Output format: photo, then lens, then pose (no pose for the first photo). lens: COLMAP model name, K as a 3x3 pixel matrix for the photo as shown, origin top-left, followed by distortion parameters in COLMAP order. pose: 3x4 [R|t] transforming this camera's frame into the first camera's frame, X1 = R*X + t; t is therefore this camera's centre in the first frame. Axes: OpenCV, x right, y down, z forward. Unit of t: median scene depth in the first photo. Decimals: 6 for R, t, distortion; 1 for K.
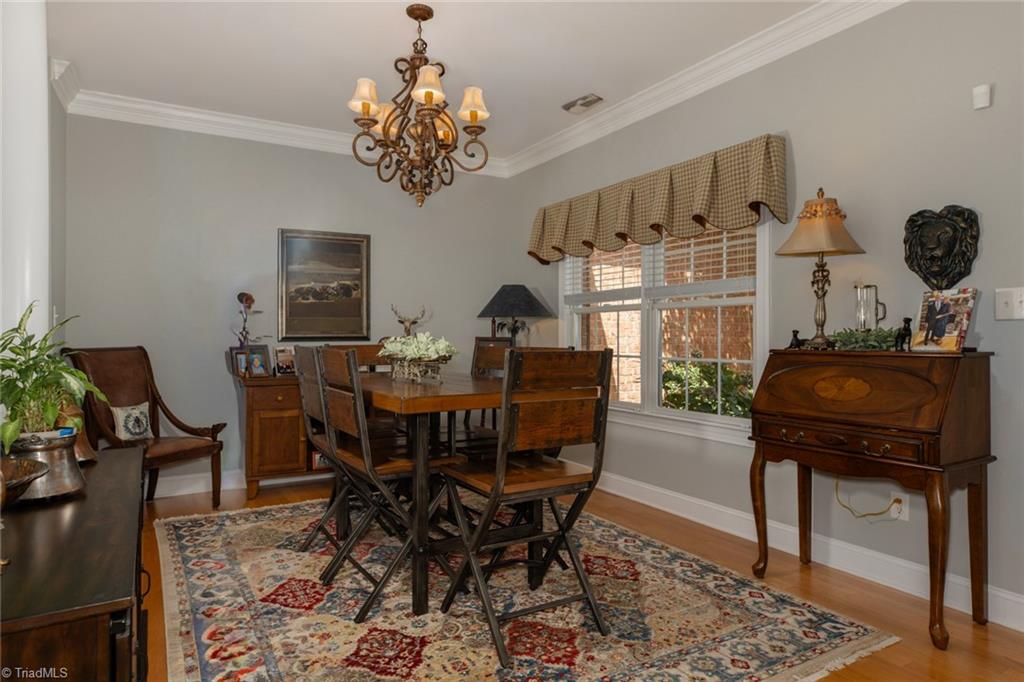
lens RADIAL K [[607.0, 0, 491.5], [0, 607.0, 333.0], [0, 0, 1]] dist [-0.000683, -0.000063]
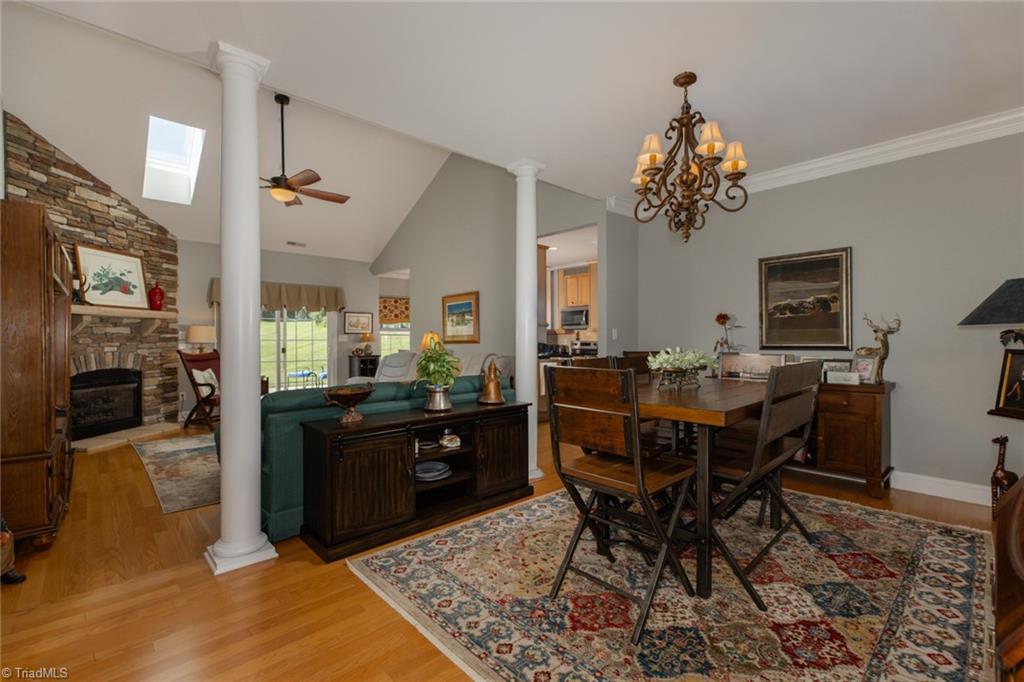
lens RADIAL K [[446.6, 0, 513.7], [0, 446.6, 338.7], [0, 0, 1]] dist [-0.000198, 0.000312]
pose [[0.233570, -0.003829, -0.972333, 0.628944], [0.010372, 0.999945, -0.001446, -0.019333], [0.972285, -0.009748, 0.233597, 0.443488]]
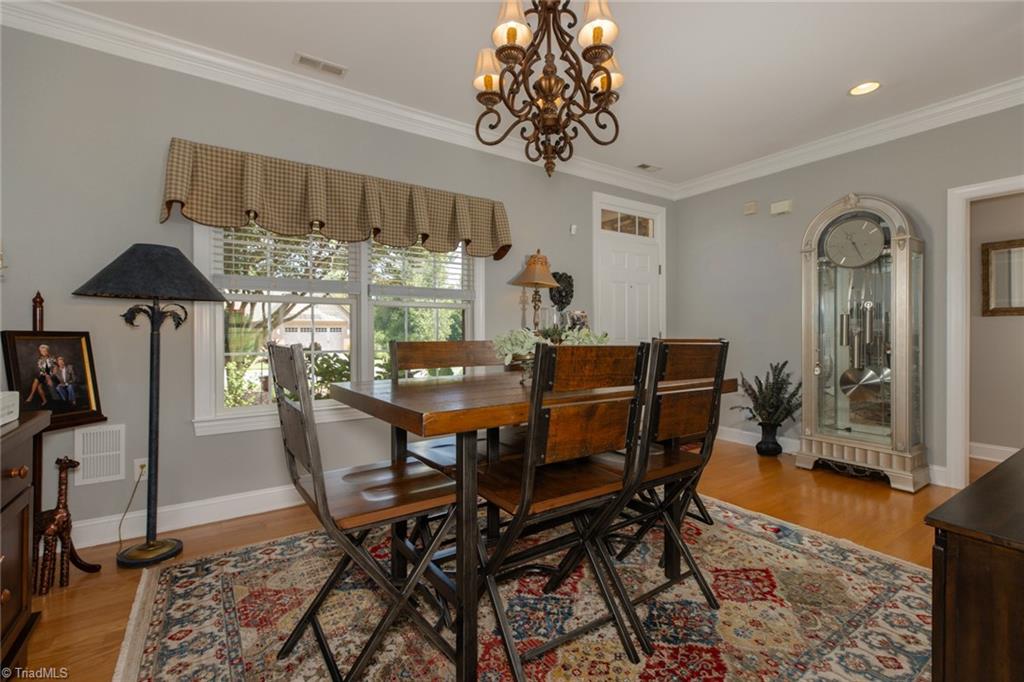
lens RADIAL K [[446.6, 0, 499.5], [0, 446.6, 344.5], [0, 0, 1]] dist [-0.000198, 0.000312]
pose [[-0.054443, -0.037302, 0.997820, -0.714998], [-0.012430, 0.999250, 0.036677, -0.000849], [-0.998440, -0.010406, -0.054865, 1.067237]]
